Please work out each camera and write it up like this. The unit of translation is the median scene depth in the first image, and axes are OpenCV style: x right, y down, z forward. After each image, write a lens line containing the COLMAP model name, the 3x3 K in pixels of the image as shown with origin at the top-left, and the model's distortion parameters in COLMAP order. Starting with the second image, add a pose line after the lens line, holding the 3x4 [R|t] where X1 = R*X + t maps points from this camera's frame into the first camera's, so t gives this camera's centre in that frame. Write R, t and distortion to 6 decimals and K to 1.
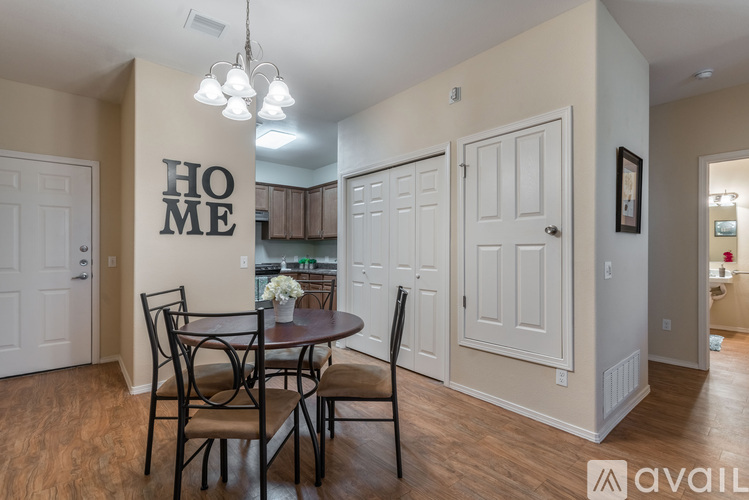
lens RADIAL K [[354.1, 0, 373.9], [0, 354.1, 250.9], [0, 0, 1]] dist [0.000028, 0.000964]
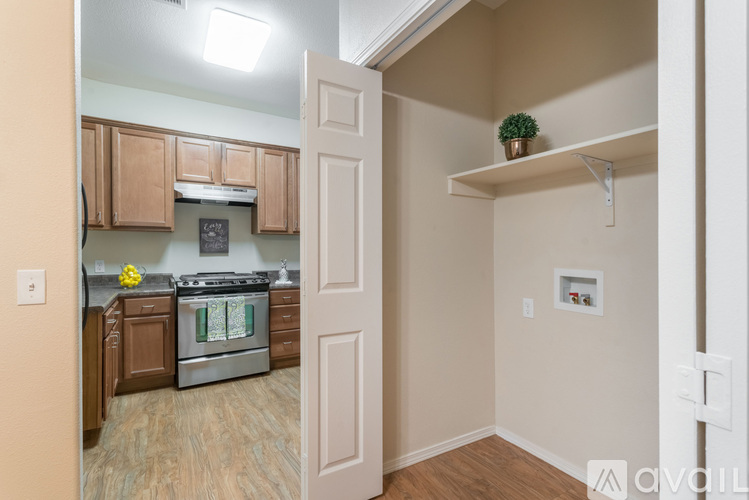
lens RADIAL K [[354.1, 0, 371.7], [0, 354.1, 253.8], [0, 0, 1]] dist [0.000028, 0.000964]
pose [[0.987357, 0.001257, -0.158506, -0.000893], [-0.000308, 0.999982, 0.006017, -0.000601], [0.158511, -0.005892, 0.987340, 0.403704]]
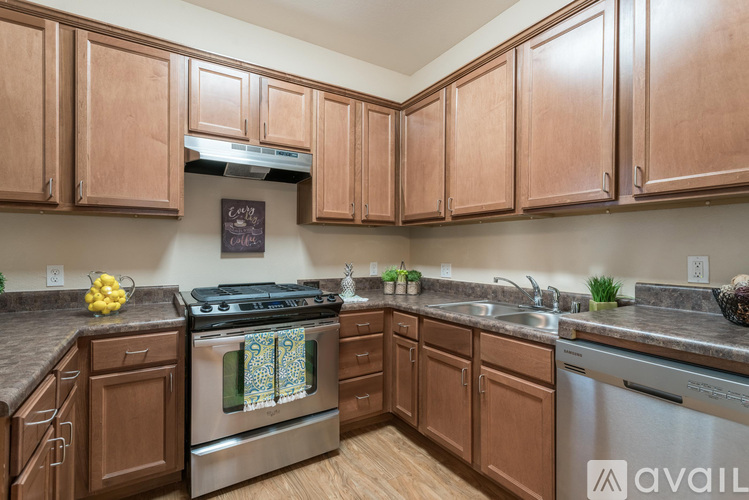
lens RADIAL K [[354.1, 0, 375.8], [0, 354.1, 246.0], [0, 0, 1]] dist [0.000028, 0.000964]
pose [[0.989908, -0.000564, -0.141709, -0.163364], [-0.001234, 0.999920, -0.012604, -0.000953], [0.141705, 0.012651, 0.989828, 0.593302]]
